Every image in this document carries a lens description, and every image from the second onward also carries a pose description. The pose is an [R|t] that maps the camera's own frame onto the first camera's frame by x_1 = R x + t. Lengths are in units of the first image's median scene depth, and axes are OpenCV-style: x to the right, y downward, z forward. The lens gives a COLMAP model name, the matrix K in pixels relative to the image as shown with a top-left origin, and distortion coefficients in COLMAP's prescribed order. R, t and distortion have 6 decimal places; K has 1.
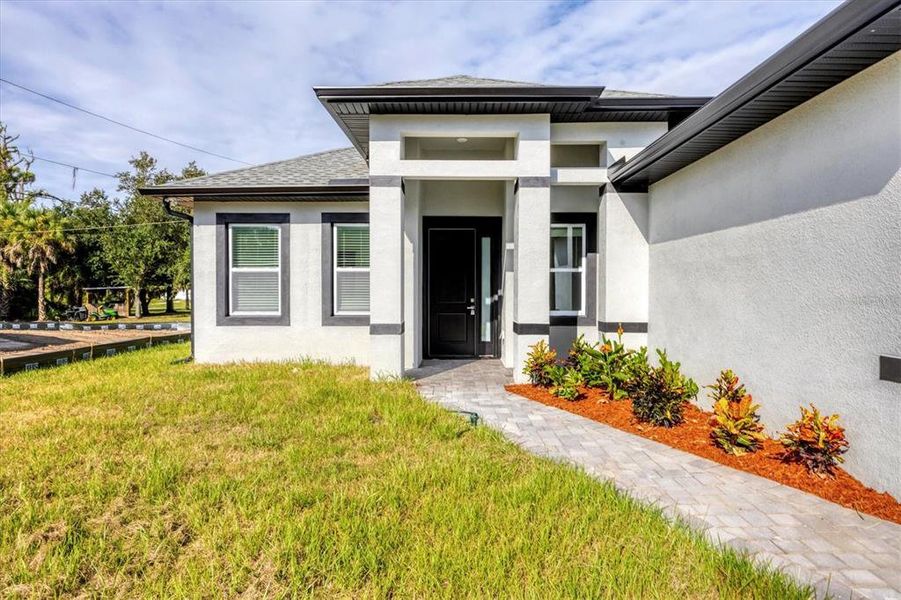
lens RADIAL K [[430.0, 0, 447.2], [0, 430.0, 301.3], [0, 0, 1]] dist [-0.001922, -0.000344]
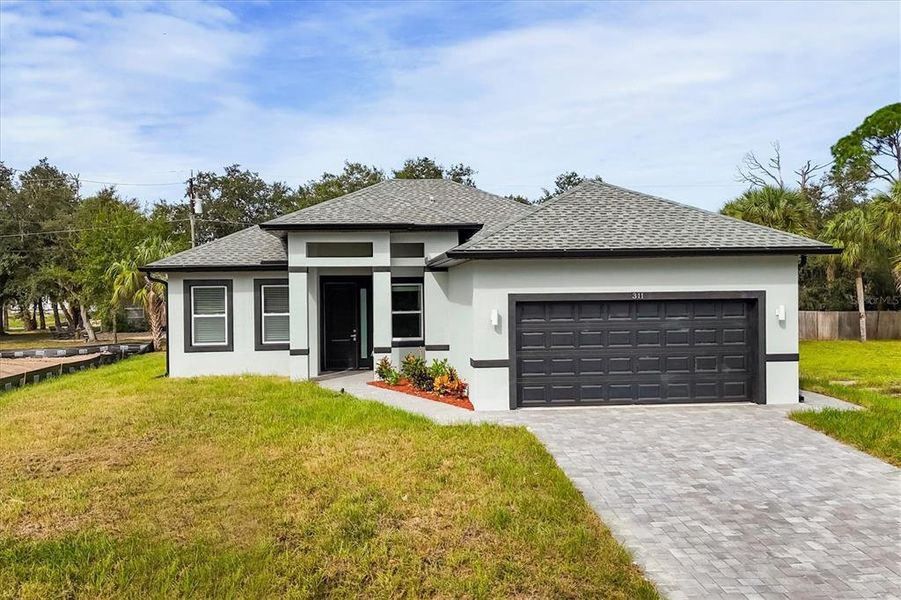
lens RADIAL K [[691.7, 0, 450.5], [0, 691.7, 300.0], [0, 0, 1]] dist [0.001363, -0.000368]
pose [[0.991166, -0.015768, 0.131683, 0.084950], [0.015598, 0.999876, 0.002322, -0.123947], [-0.131703, -0.000248, 0.991289, -1.595545]]
